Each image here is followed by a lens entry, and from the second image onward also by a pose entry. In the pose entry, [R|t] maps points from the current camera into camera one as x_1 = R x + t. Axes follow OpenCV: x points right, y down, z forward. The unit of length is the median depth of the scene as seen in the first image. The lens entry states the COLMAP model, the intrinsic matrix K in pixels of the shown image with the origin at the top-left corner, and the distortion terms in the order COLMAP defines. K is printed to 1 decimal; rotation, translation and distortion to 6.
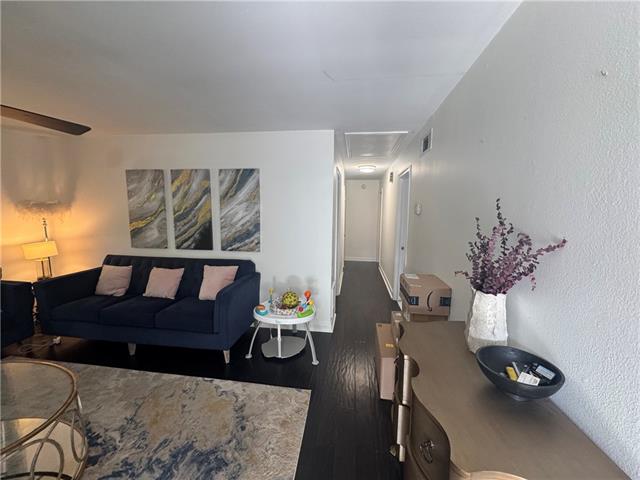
lens RADIAL K [[257.4, 0, 320.0], [0, 257.4, 240.0], [0, 0, 1]] dist [-0.002589, 0.000279]
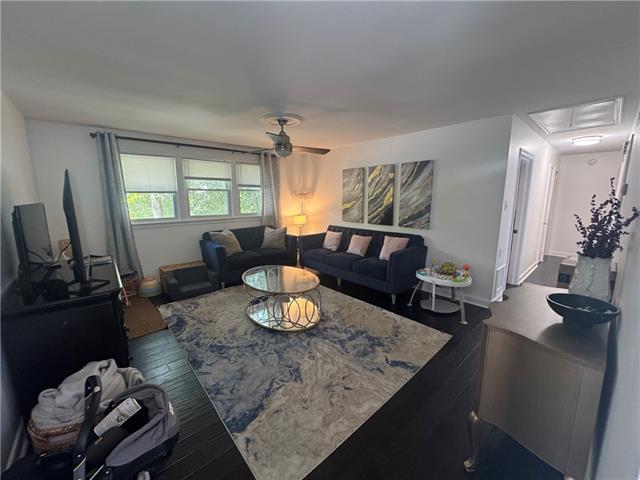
lens RADIAL K [[257.4, 0, 320.0], [0, 257.4, 240.0], [0, 0, 1]] dist [-0.002589, 0.000279]
pose [[0.761528, 0.093949, -0.641287, 0.164254], [-0.061652, 0.995452, 0.072624, 0.041673], [0.645193, -0.015769, 0.763857, -0.266729]]
